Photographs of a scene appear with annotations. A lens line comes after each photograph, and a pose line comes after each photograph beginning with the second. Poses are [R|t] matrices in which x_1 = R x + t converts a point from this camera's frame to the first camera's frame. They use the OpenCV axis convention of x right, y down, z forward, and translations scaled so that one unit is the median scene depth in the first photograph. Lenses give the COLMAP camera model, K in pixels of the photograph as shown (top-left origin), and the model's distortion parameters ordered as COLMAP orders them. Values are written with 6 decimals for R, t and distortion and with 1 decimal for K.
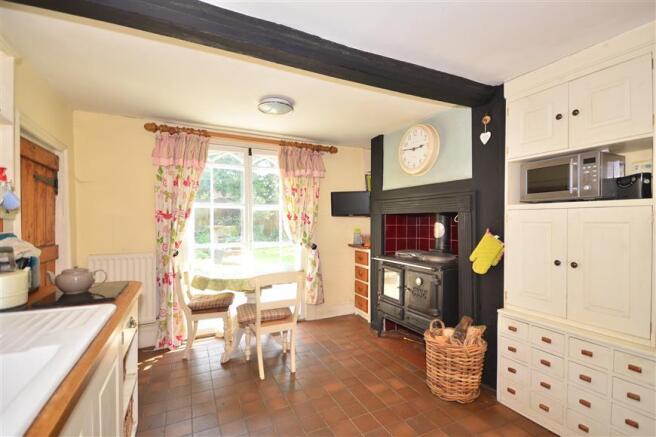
lens RADIAL K [[300.8, 0, 329.6], [0, 300.8, 221.1], [0, 0, 1]] dist [-0.000461, -0.000630]
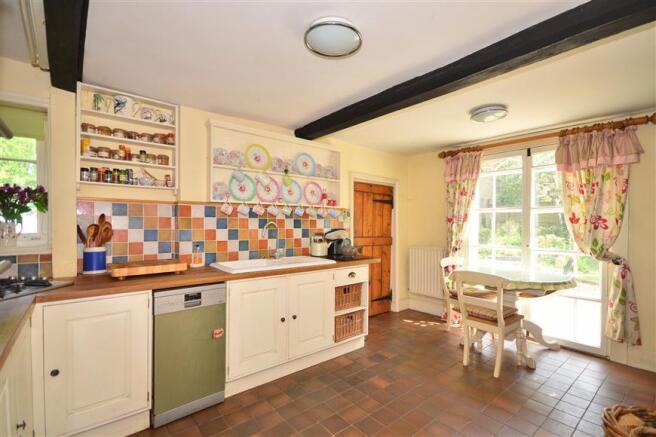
lens RADIAL K [[300.8, 0, 330.1], [0, 300.8, 222.3], [0, 0, 1]] dist [-0.000461, -0.000630]
pose [[0.230127, -0.002452, -0.973158, 0.521406], [-0.013394, 0.999894, -0.005686, 0.005984], [0.973068, 0.014344, 0.230070, 0.168027]]
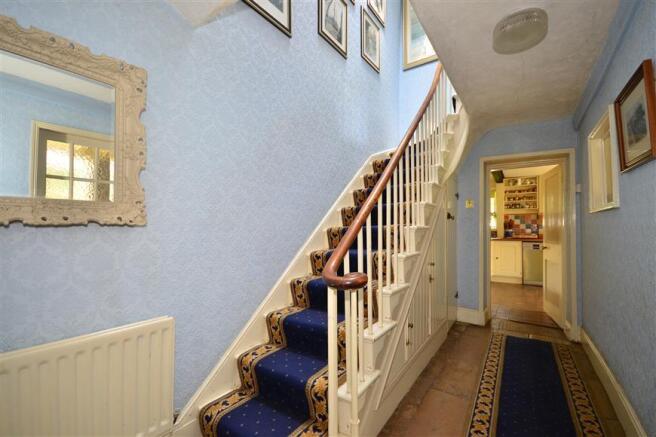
lens RADIAL K [[303.0, 0, 329.2], [0, 303.0, 220.9], [0, 0, 1]] dist [-0.002209, -0.000120]
pose [[-0.860504, -0.010254, -0.509341, 1.208012], [-0.006892, 0.999940, -0.008487, 0.017791], [0.509397, -0.003793, -0.860523, 0.577484]]
